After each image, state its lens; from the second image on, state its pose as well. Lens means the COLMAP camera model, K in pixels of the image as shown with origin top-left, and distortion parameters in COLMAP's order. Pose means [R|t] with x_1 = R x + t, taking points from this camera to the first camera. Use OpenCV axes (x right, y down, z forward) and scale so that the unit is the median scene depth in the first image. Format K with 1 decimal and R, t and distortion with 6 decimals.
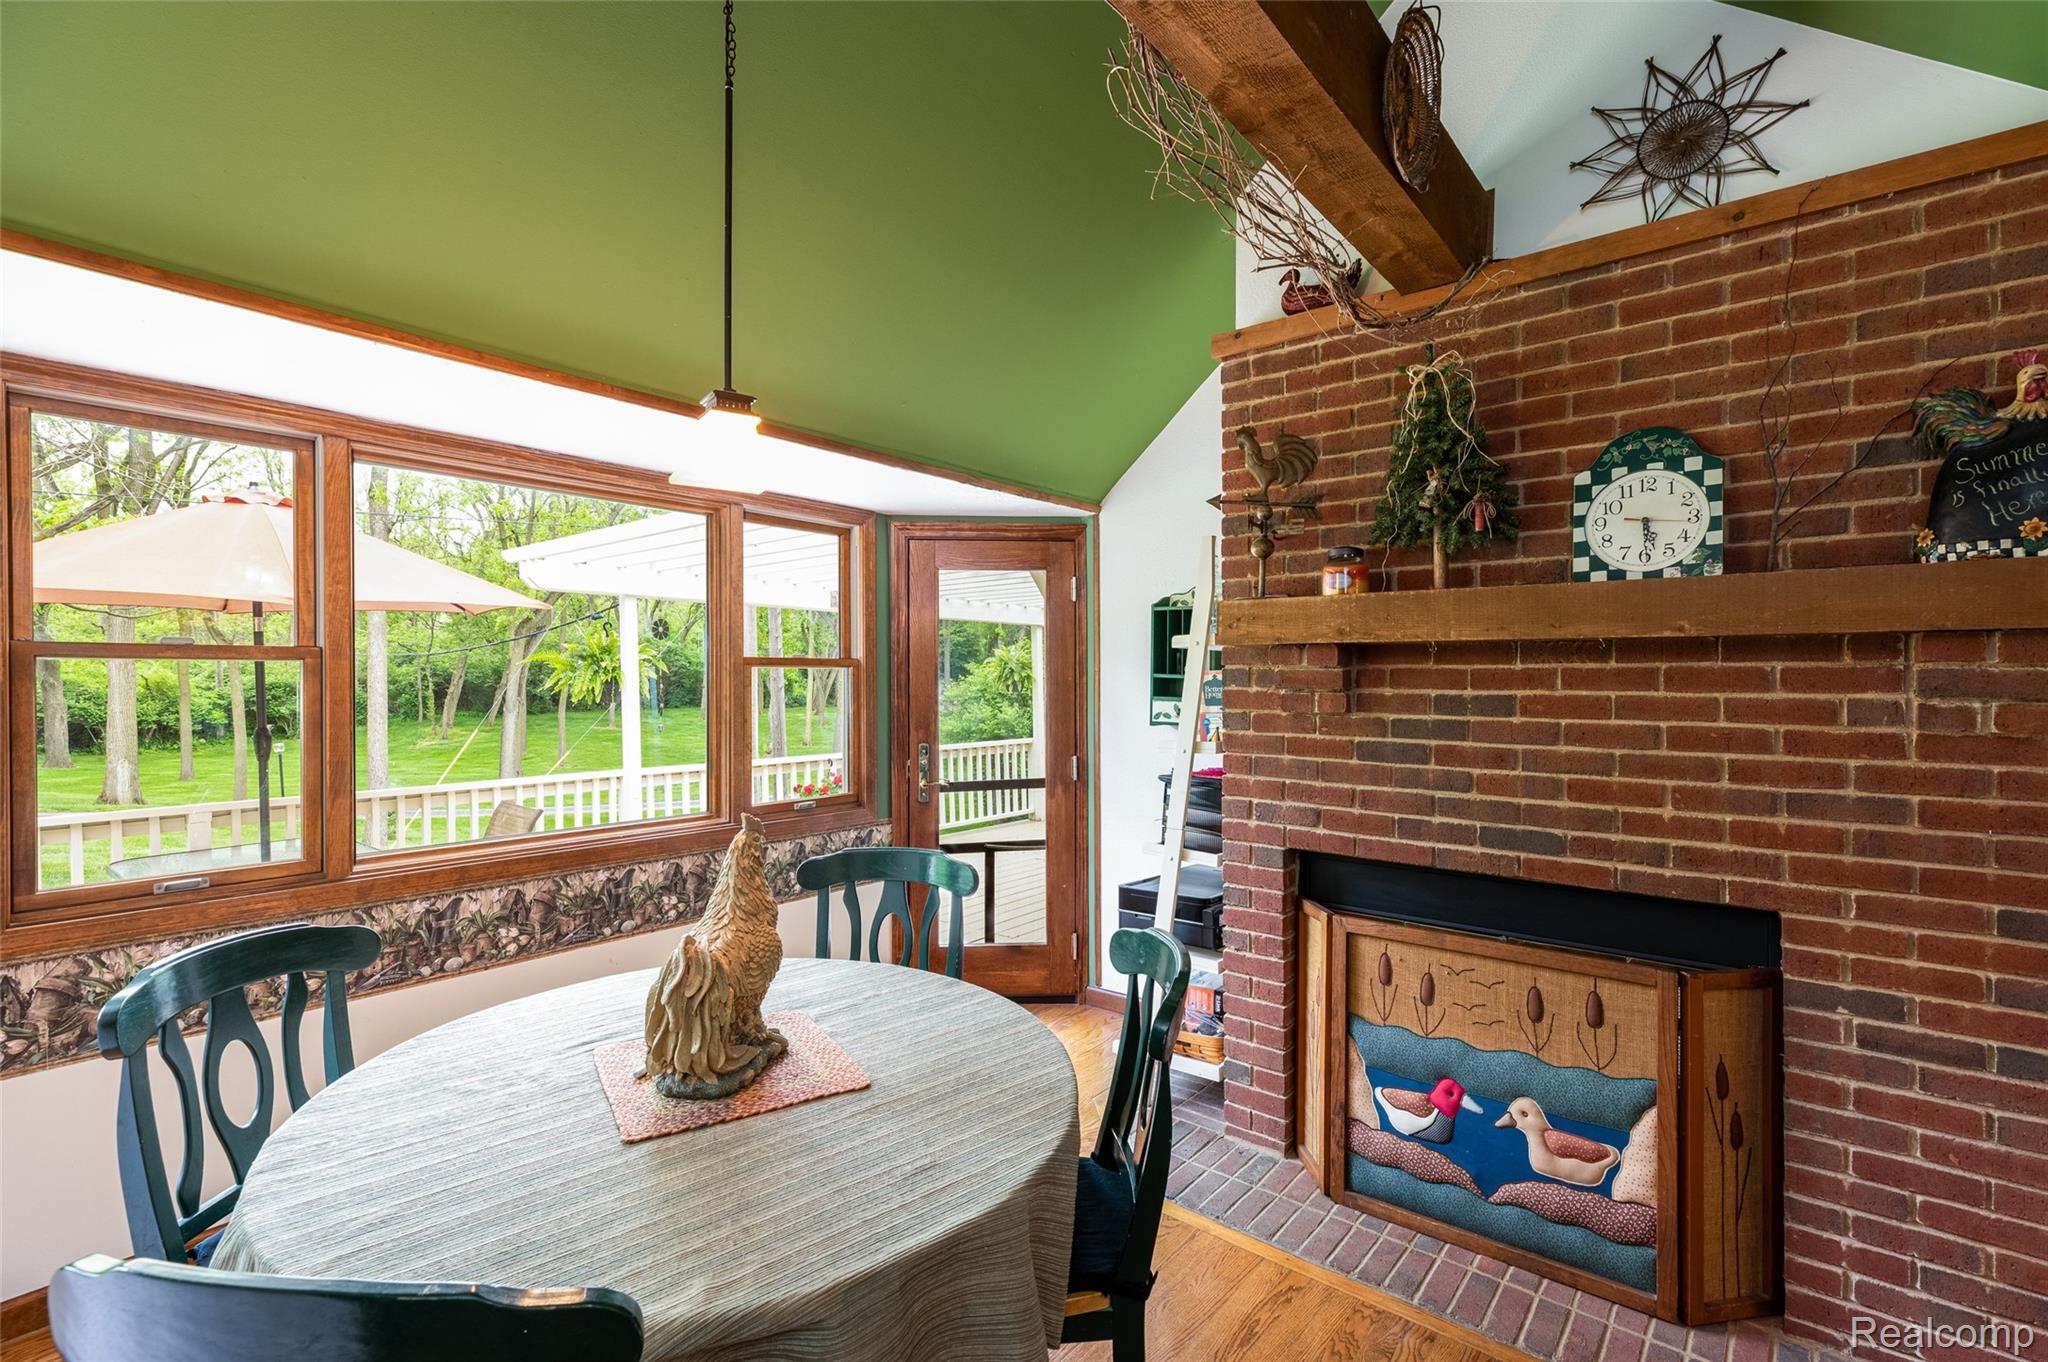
lens RADIAL K [[945.4, 0, 1021.6], [0, 945.4, 679.6], [0, 0, 1]] dist [0.000588, 0.000267]
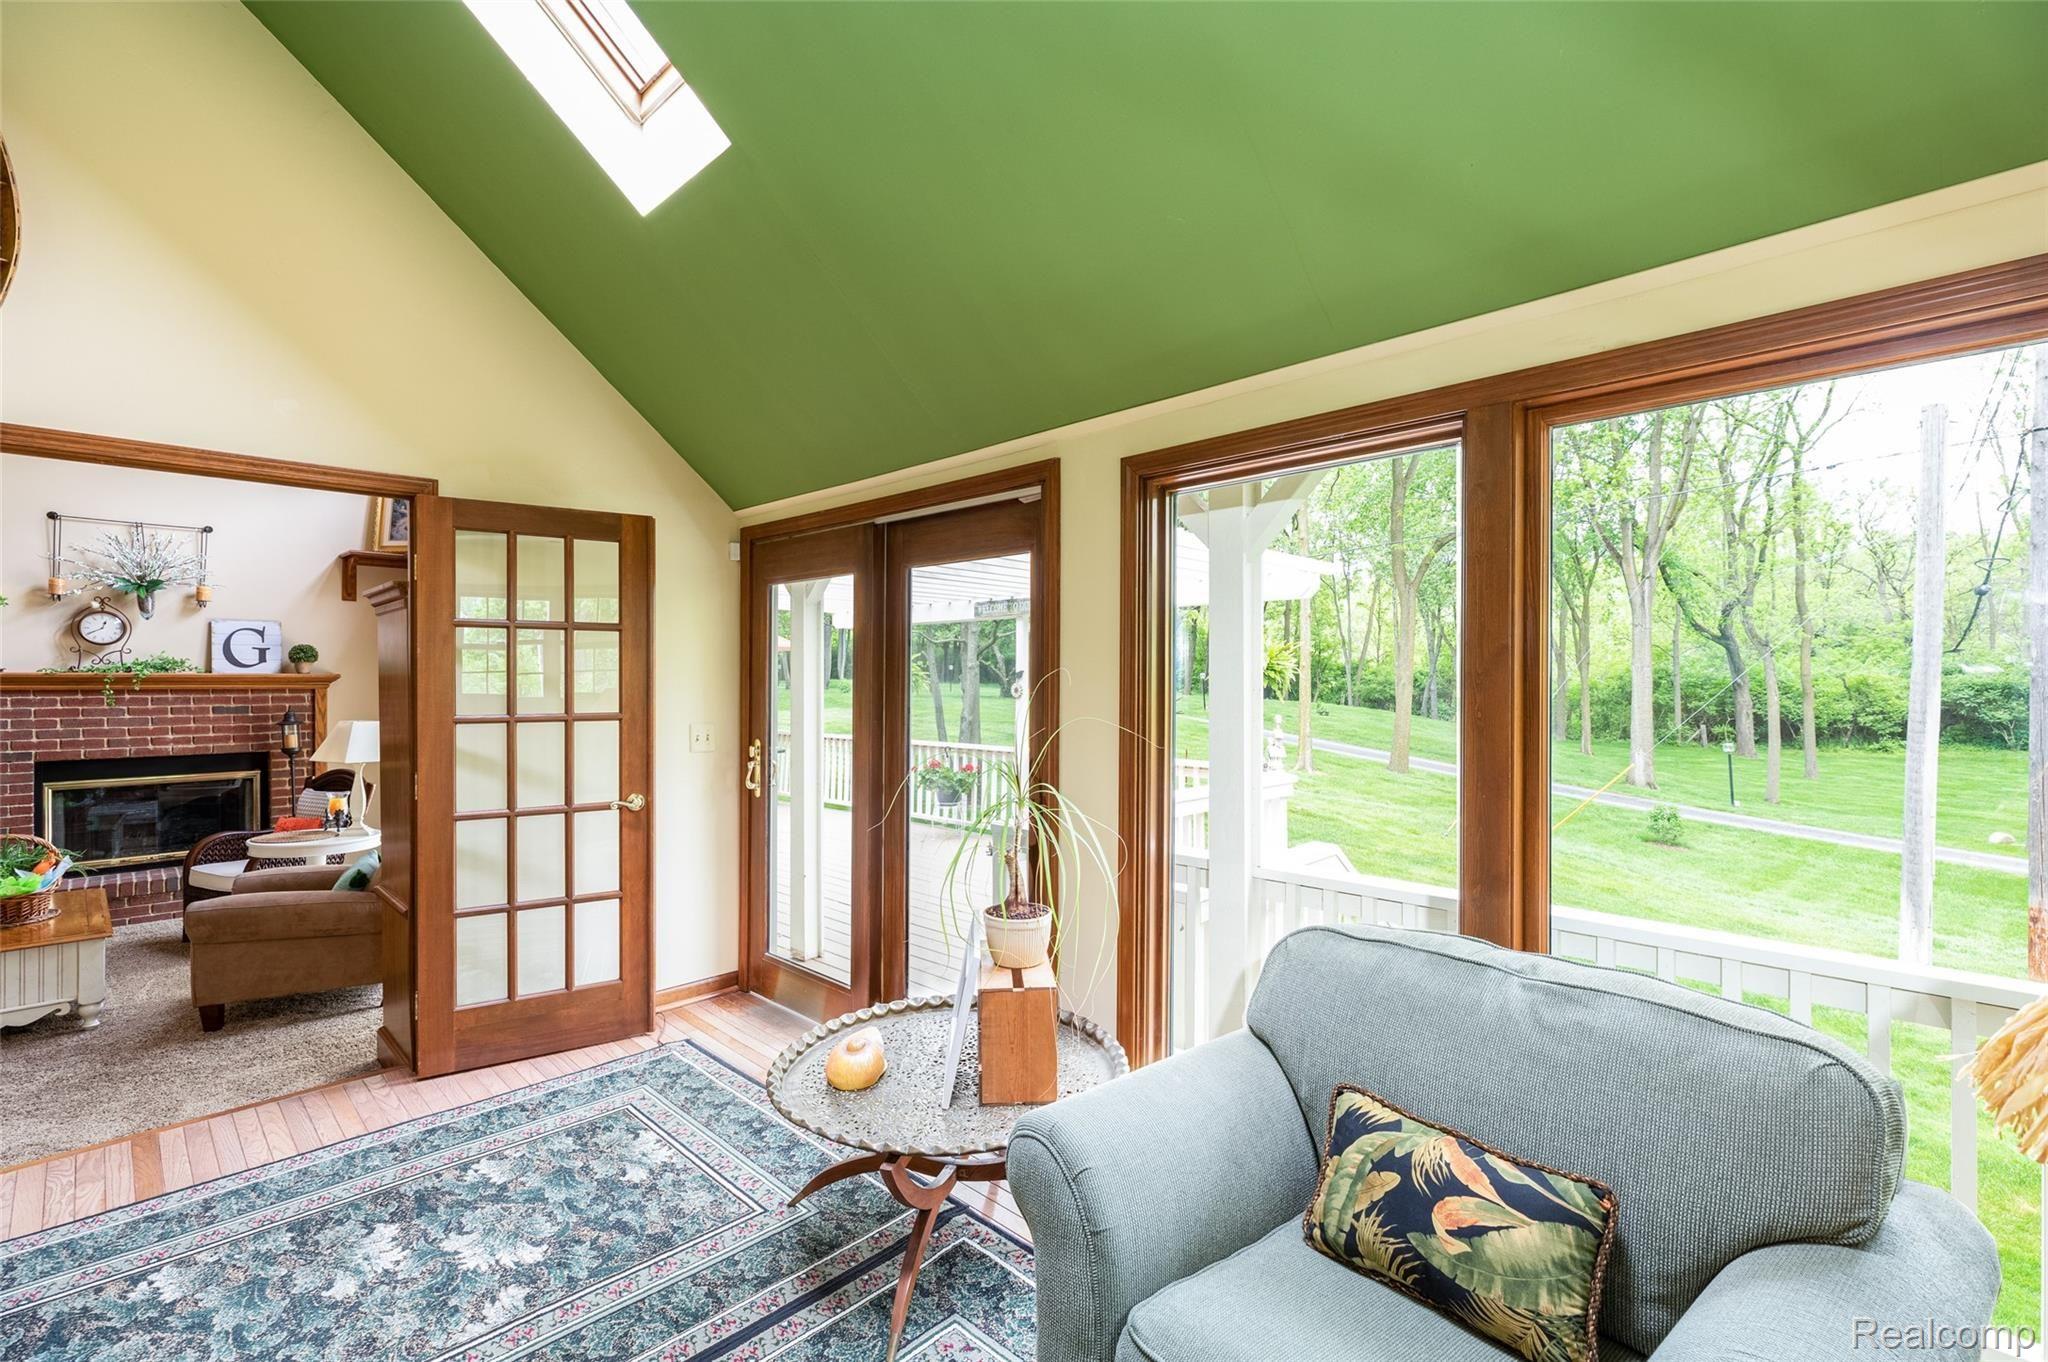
lens RADIAL K [[945.4, 0, 1025.0], [0, 945.4, 680.2], [0, 0, 1]] dist [0.000588, 0.000267]
pose [[-0.072145, 0.003609, -0.997388, 0.942380], [-0.003999, 0.999984, 0.003908, -0.002028], [0.997386, 0.004271, -0.072130, 1.160914]]
